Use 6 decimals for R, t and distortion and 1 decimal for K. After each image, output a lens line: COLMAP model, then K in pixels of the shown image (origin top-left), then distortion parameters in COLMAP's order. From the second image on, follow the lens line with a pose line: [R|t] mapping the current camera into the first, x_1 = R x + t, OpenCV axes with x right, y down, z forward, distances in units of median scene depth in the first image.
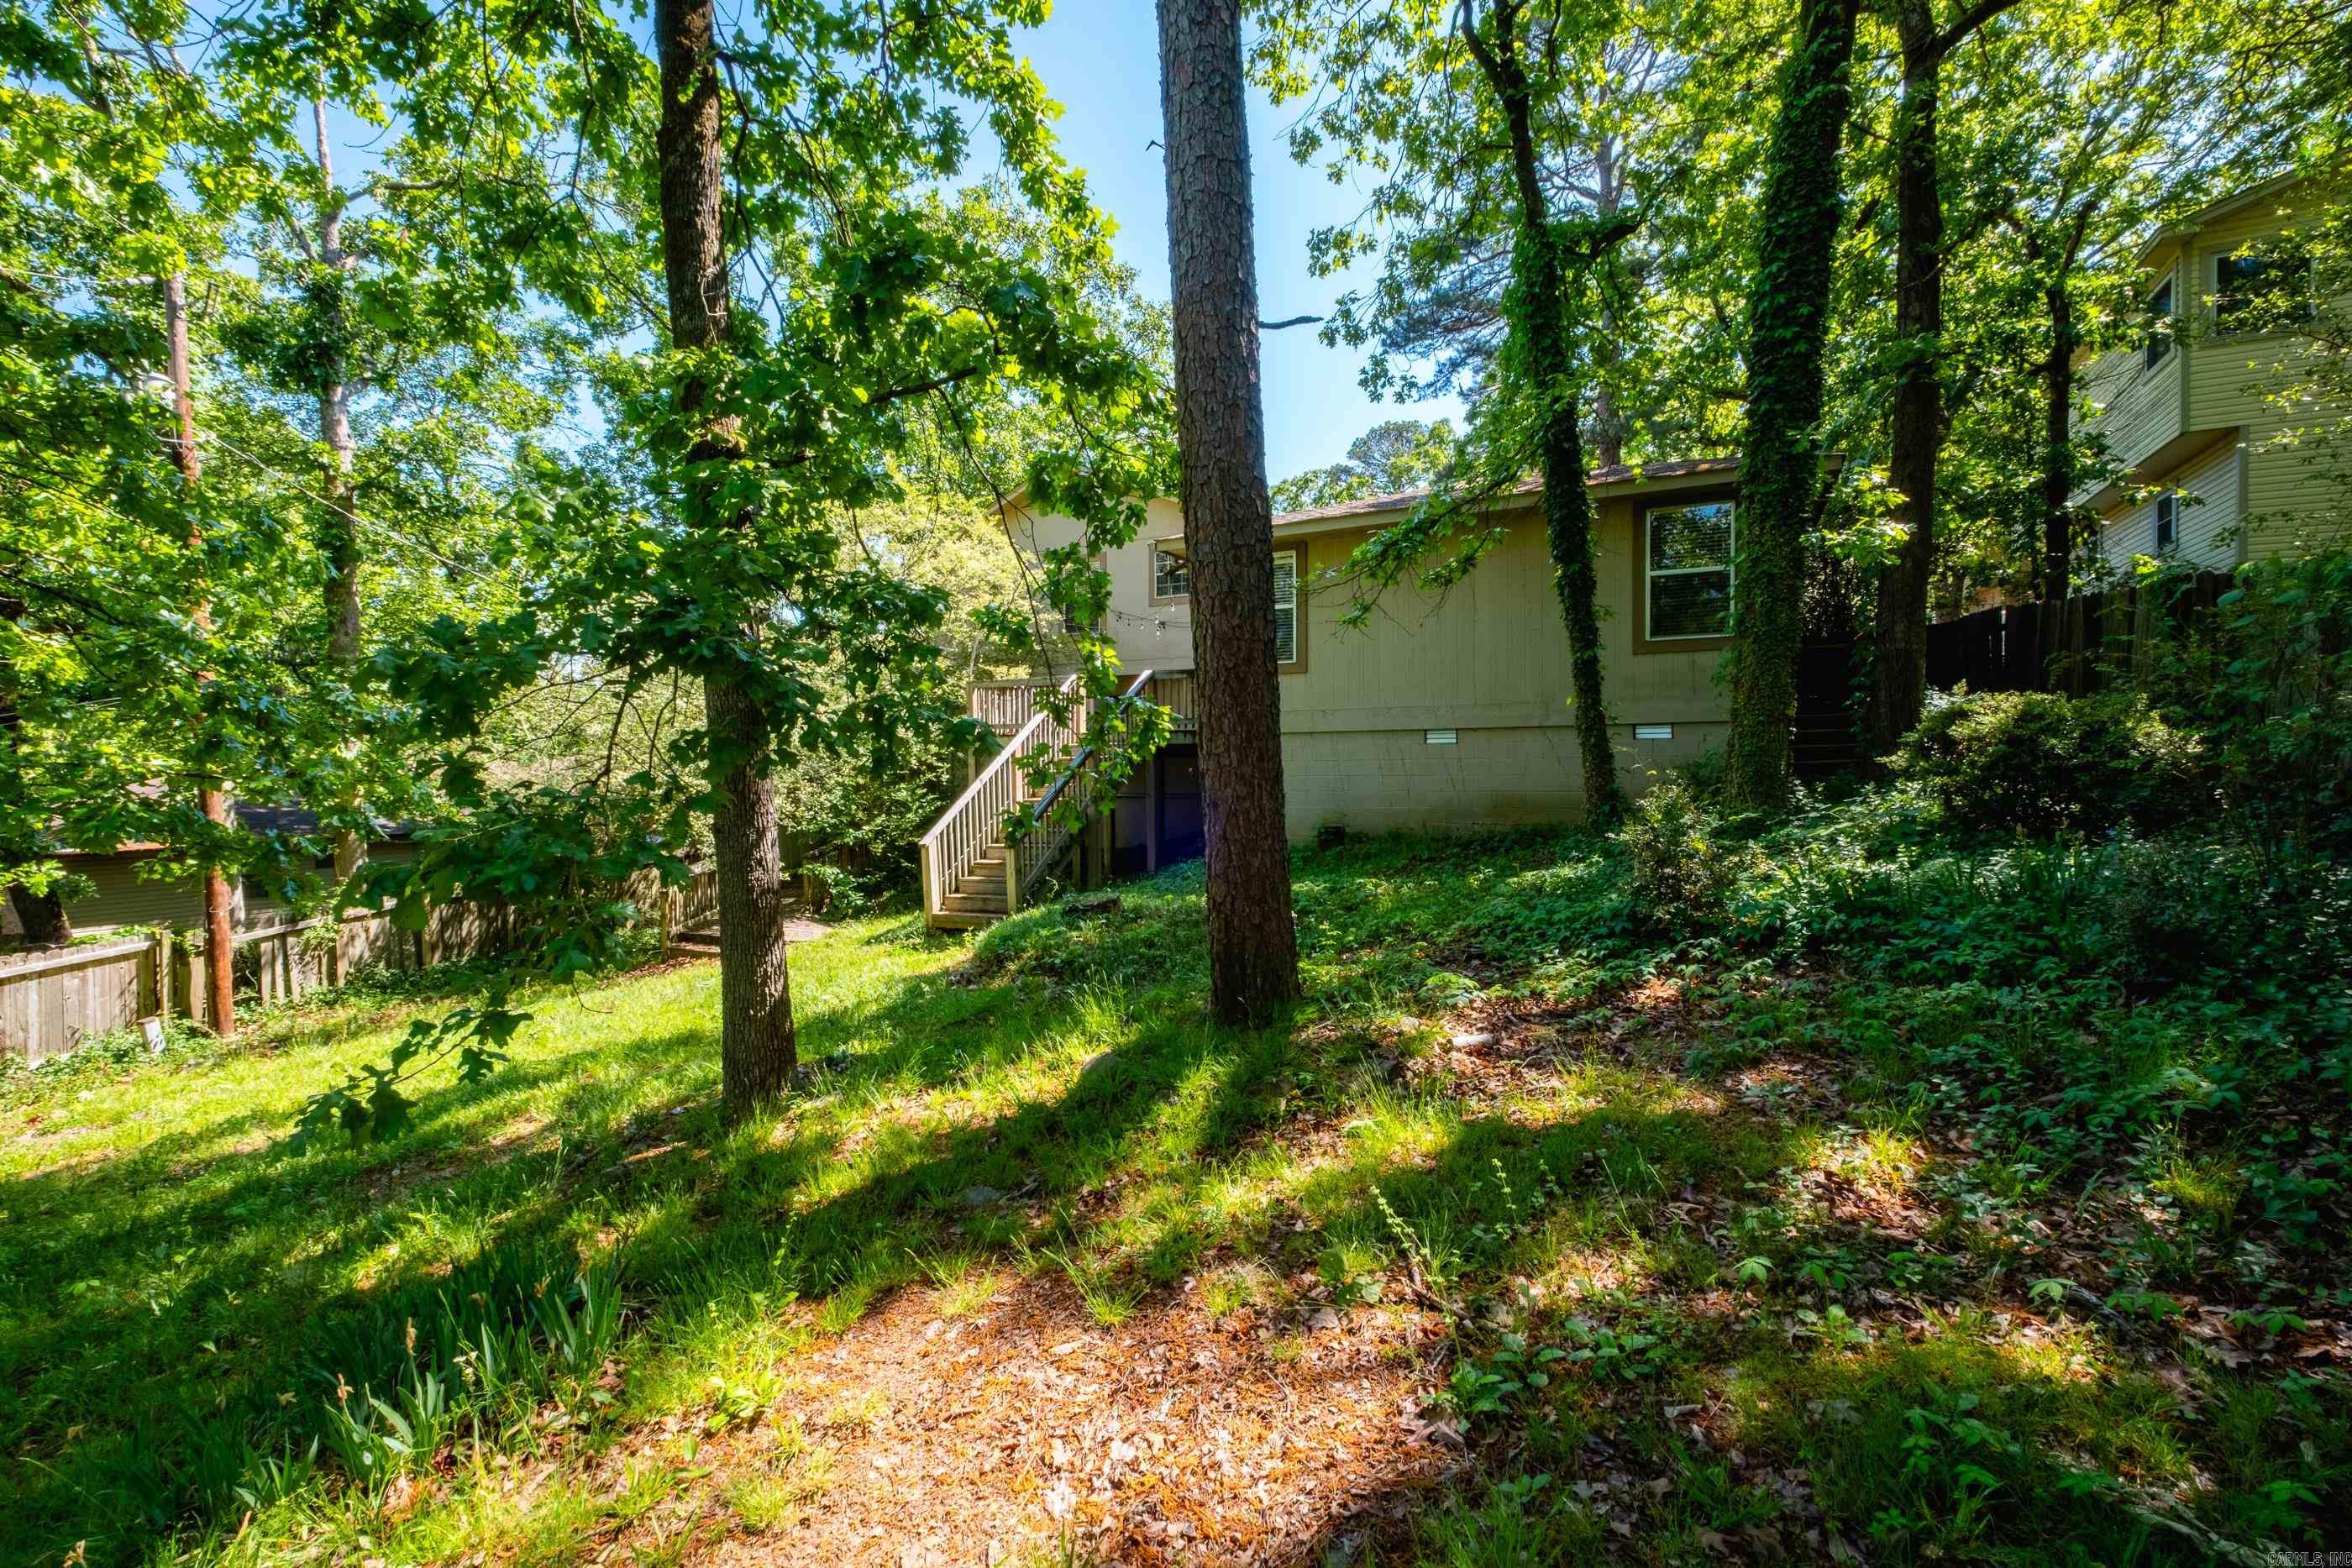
lens RADIAL K [[1058.6, 0, 1176.0], [0, 1058.6, 784.0], [0, 0, 1]] dist [0.011550, 0.000122]
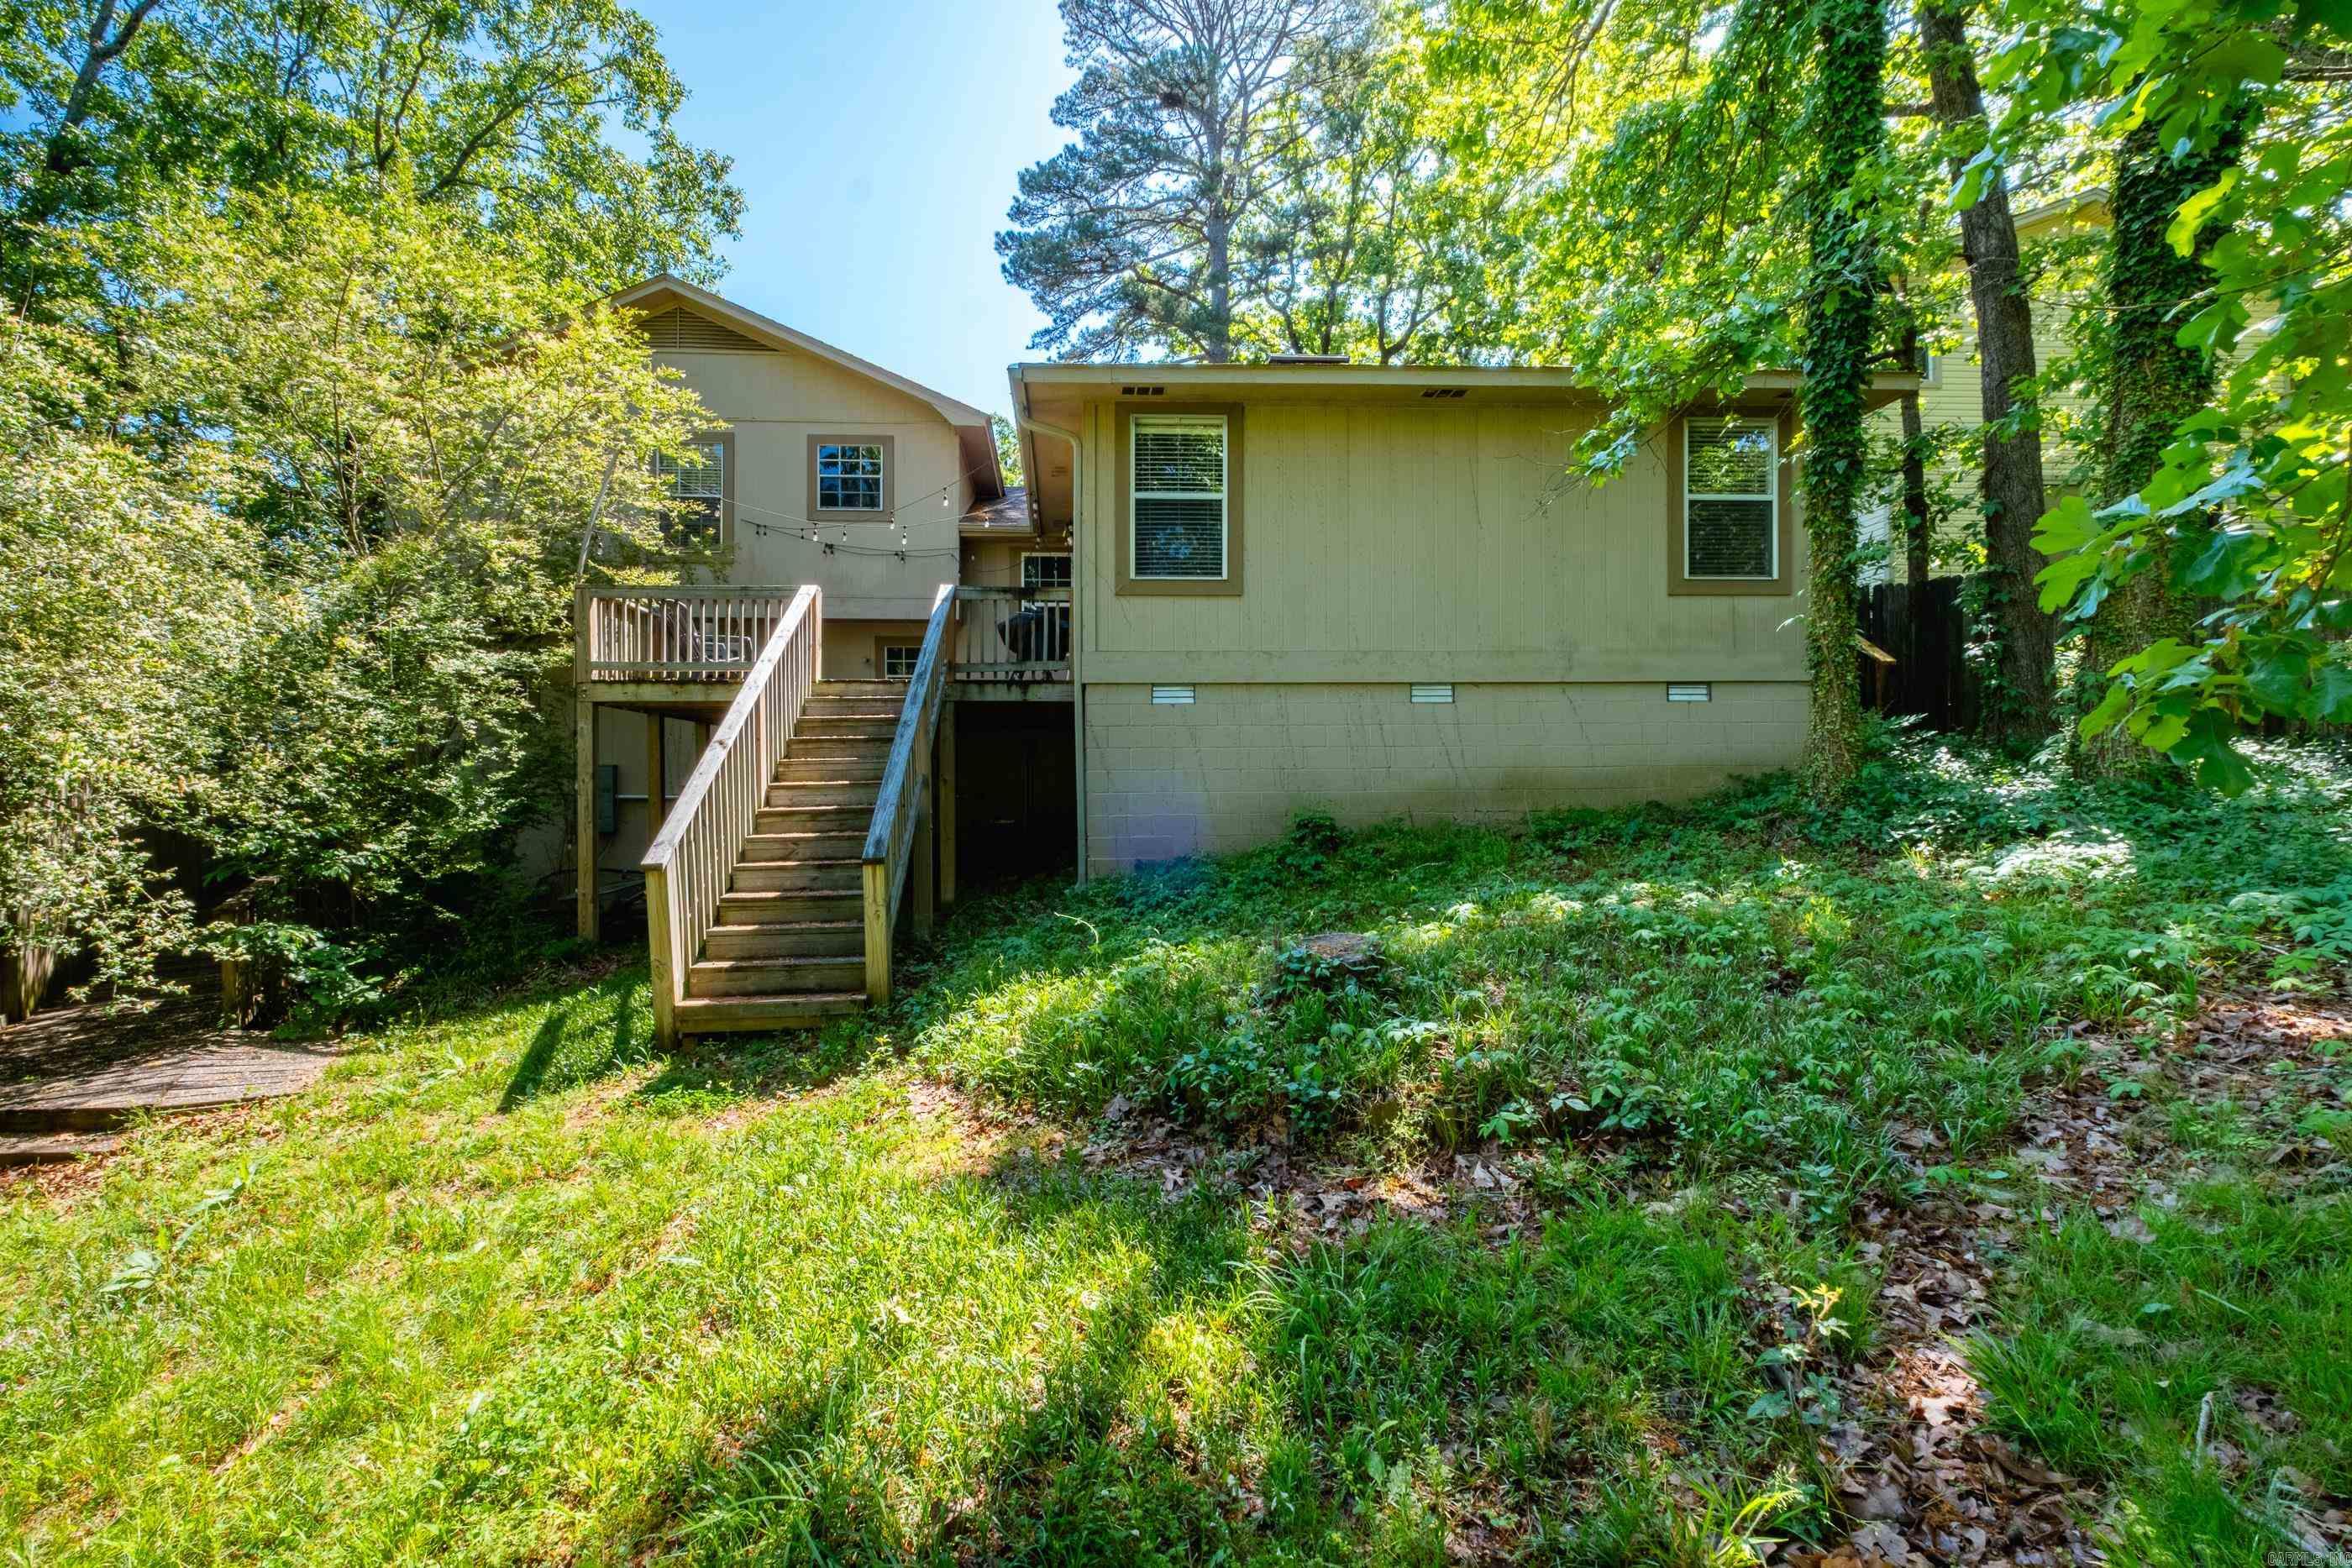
lens RADIAL K [[1058.6, 0, 1176.0], [0, 1058.6, 784.0], [0, 0, 1]] dist [0.011550, 0.000122]
pose [[0.851755, 0.001541, 0.523938, -0.256526], [0.009789, 0.999774, -0.018853, 0.027636], [-0.523849, 0.021187, 0.851548, 0.405827]]
